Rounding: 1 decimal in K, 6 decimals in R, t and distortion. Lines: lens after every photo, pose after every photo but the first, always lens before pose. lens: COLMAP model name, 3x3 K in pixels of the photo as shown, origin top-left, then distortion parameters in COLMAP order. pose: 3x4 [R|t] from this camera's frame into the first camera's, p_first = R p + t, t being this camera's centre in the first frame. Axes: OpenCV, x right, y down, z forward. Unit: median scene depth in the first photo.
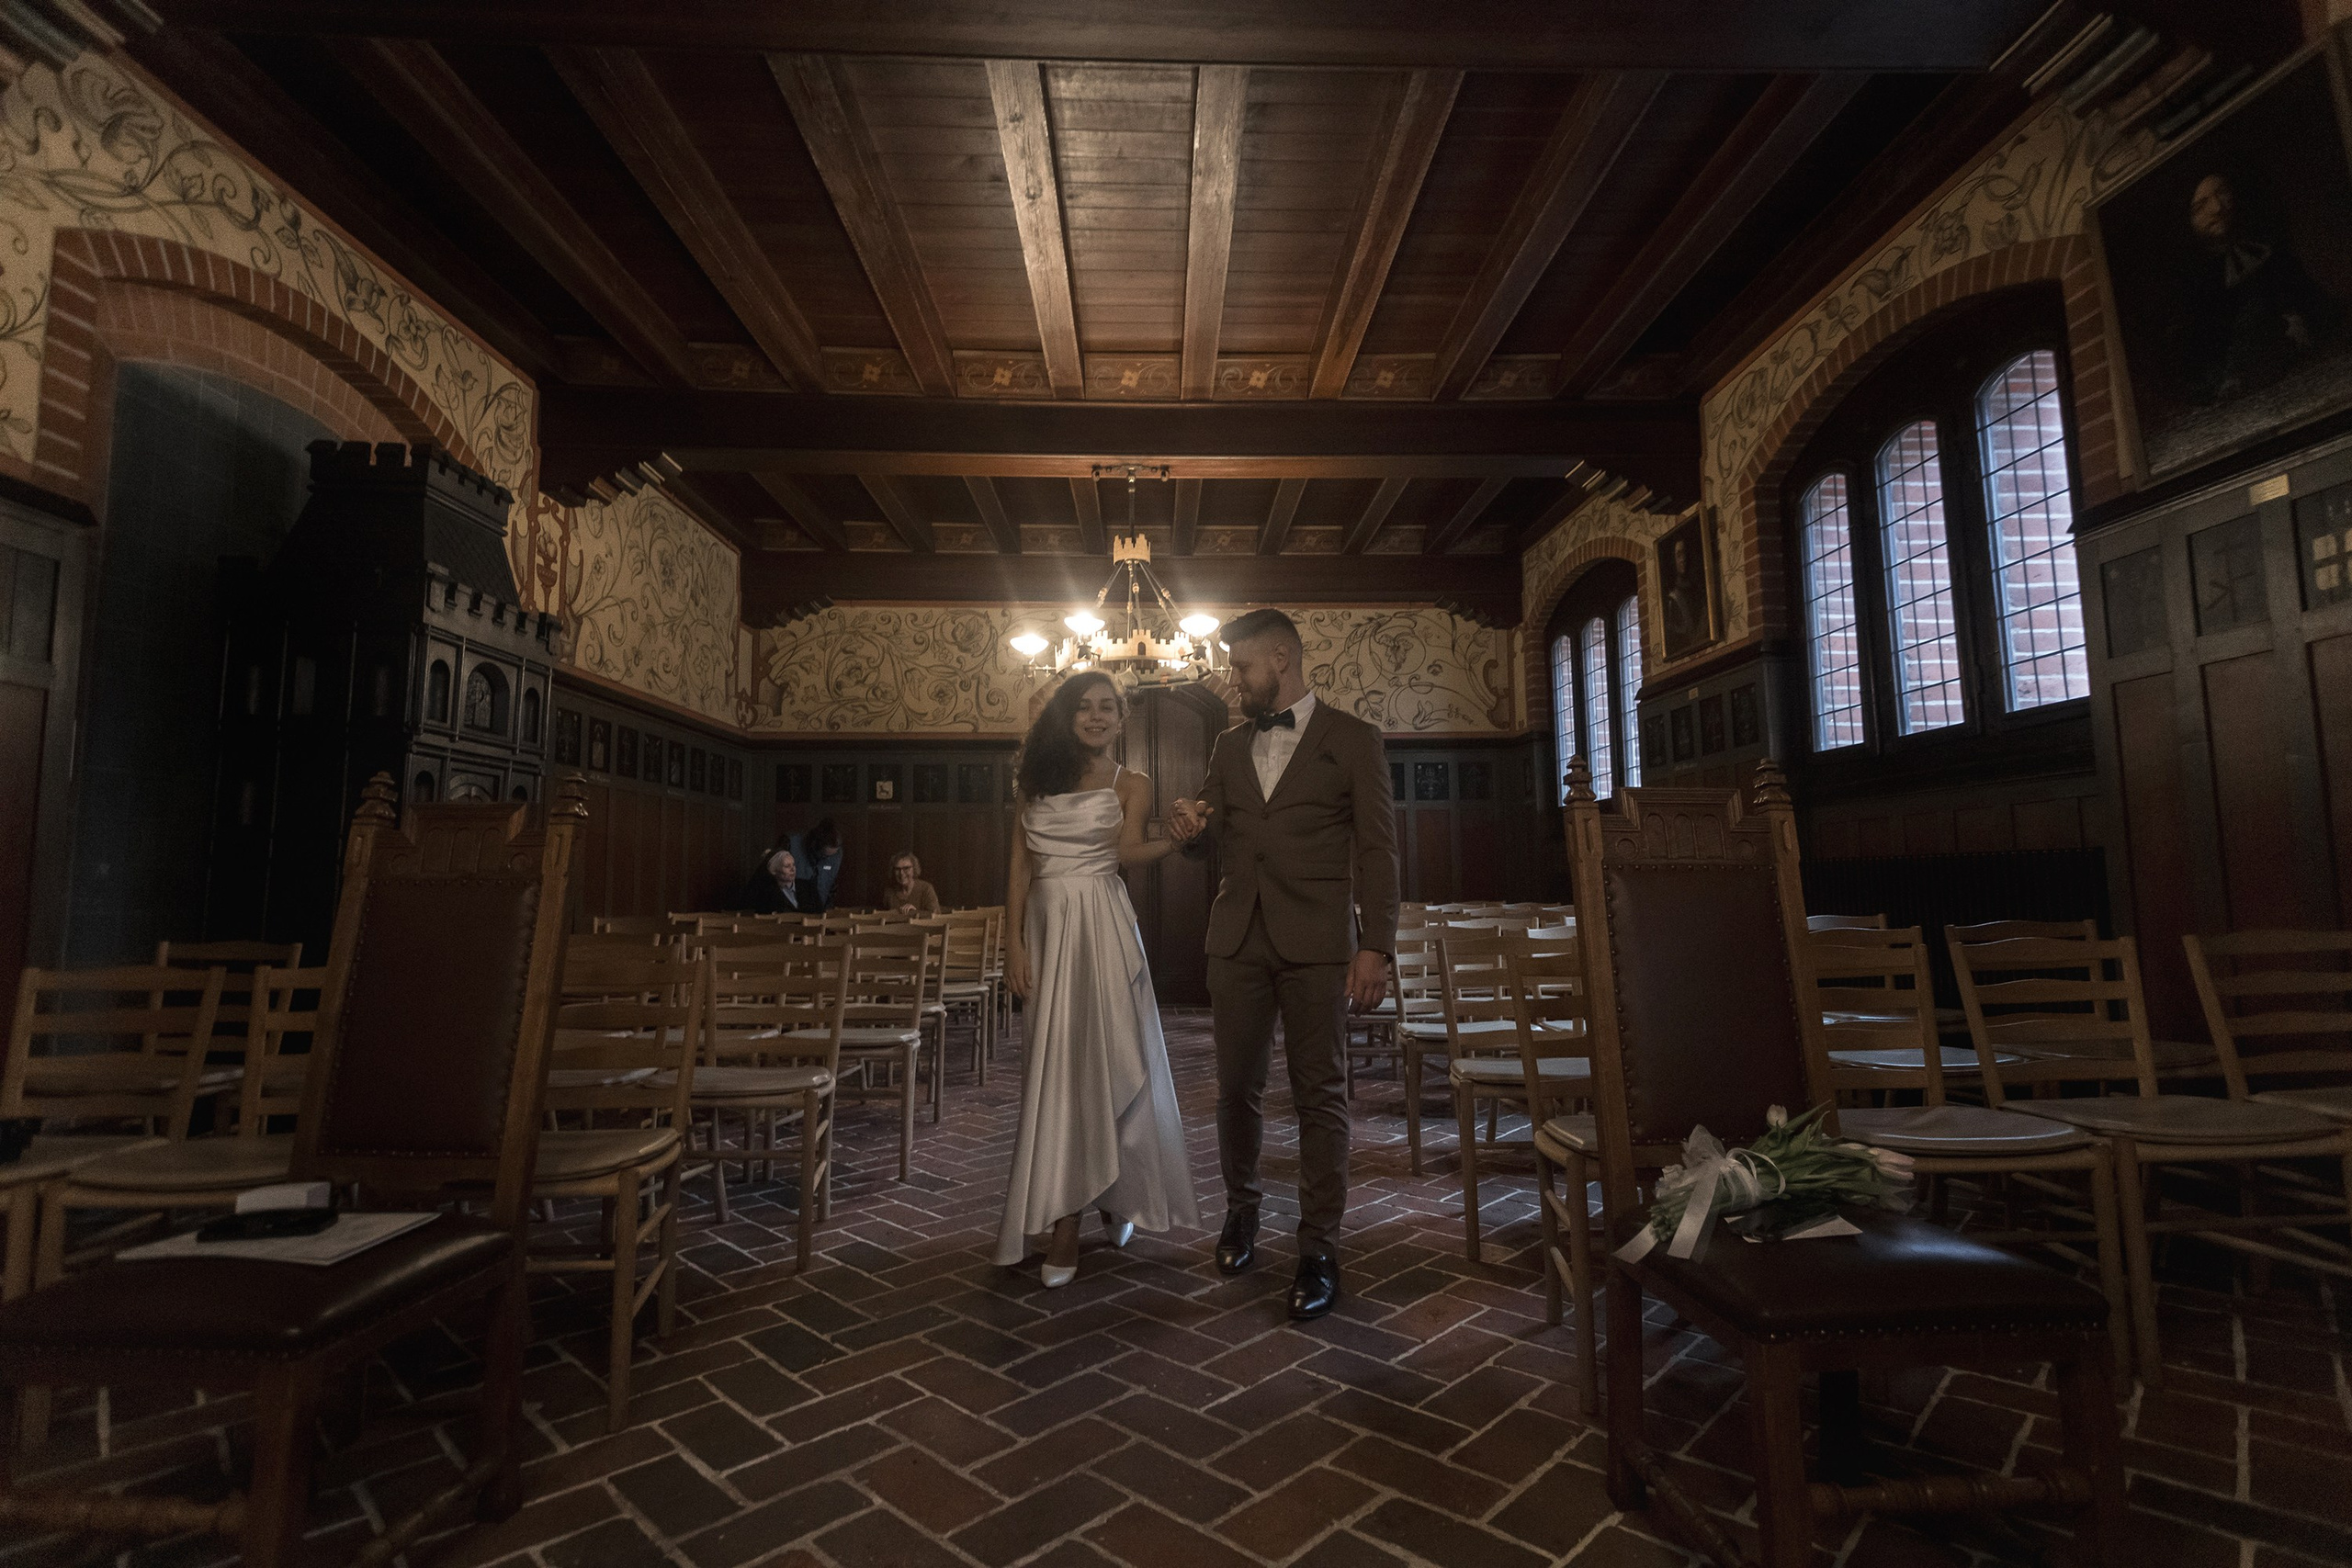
lens RADIAL K [[1104.9, 0, 1178.1], [0, 1104.9, 778.5], [0, 0, 1]] dist [0.004852, 0.000136]
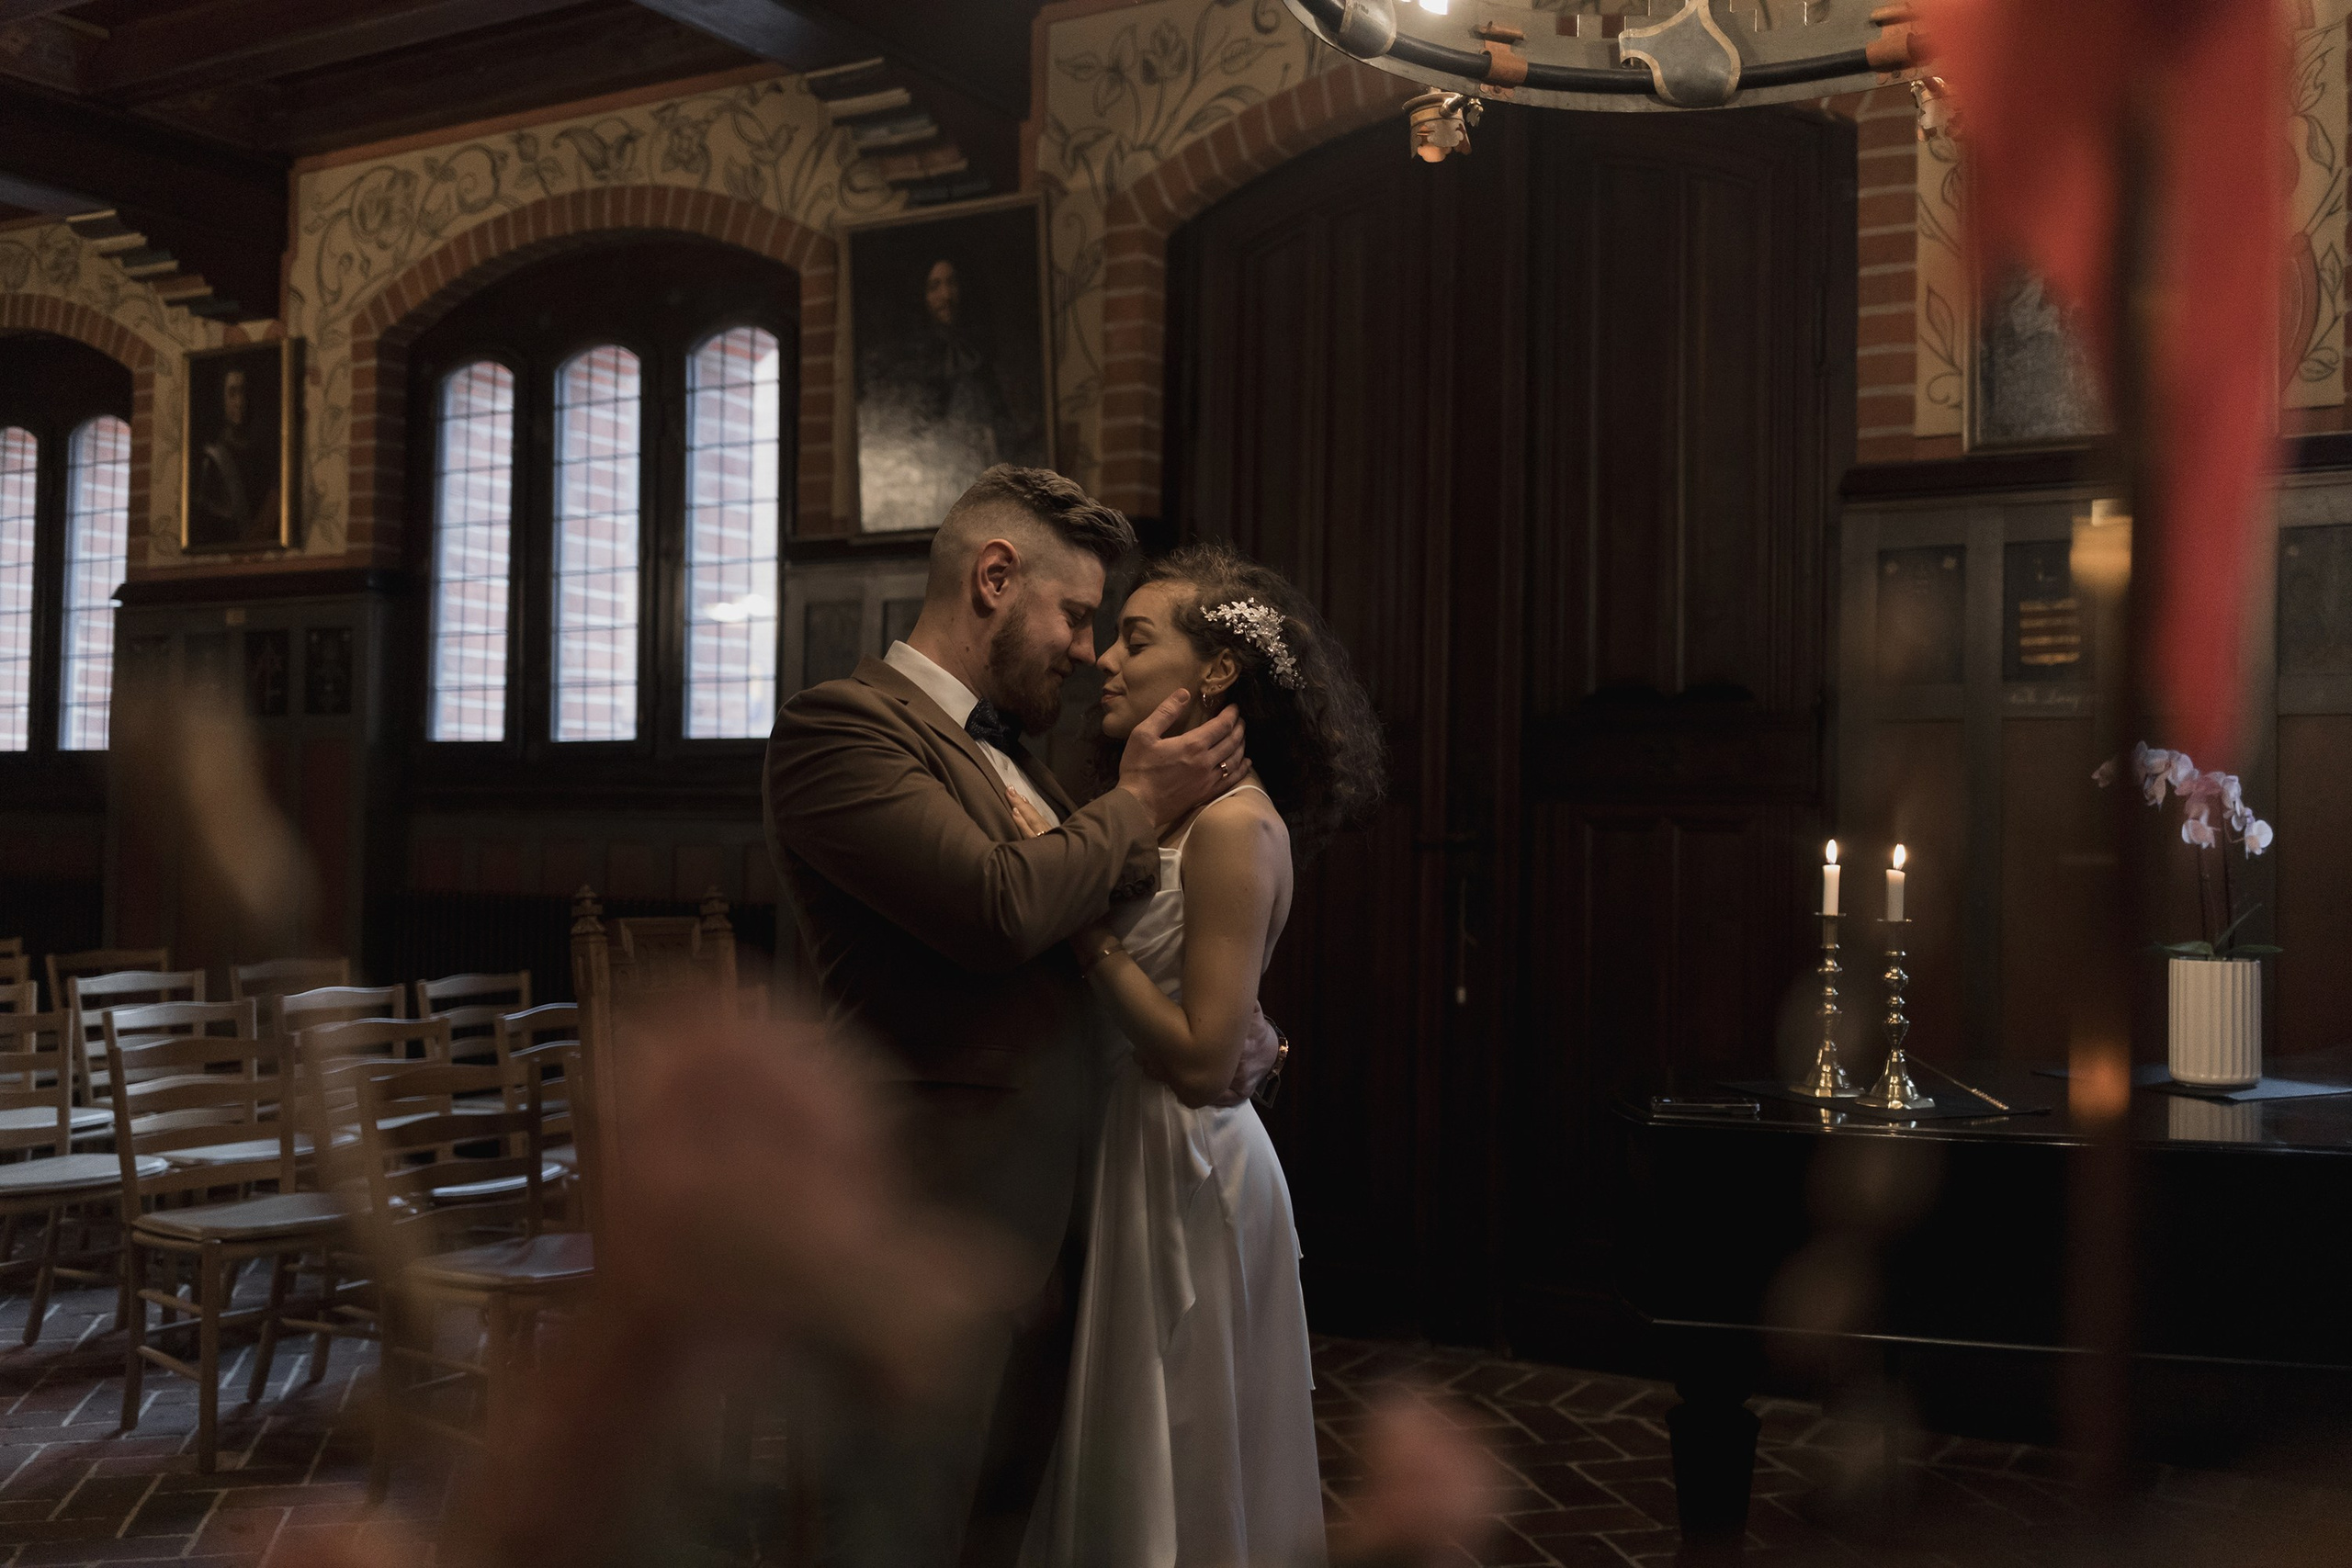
lens RADIAL K [[2254.6, 0, 1176.0], [0, 2254.6, 784.0], [0, 0, 1]] dist [0.003563, -0.013292]
pose [[0.538815, 0.039740, 0.841486, -0.379124], [-0.109164, 0.993758, 0.022968, -0.079463], [-0.835321, -0.104235, 0.539791, -0.189381]]
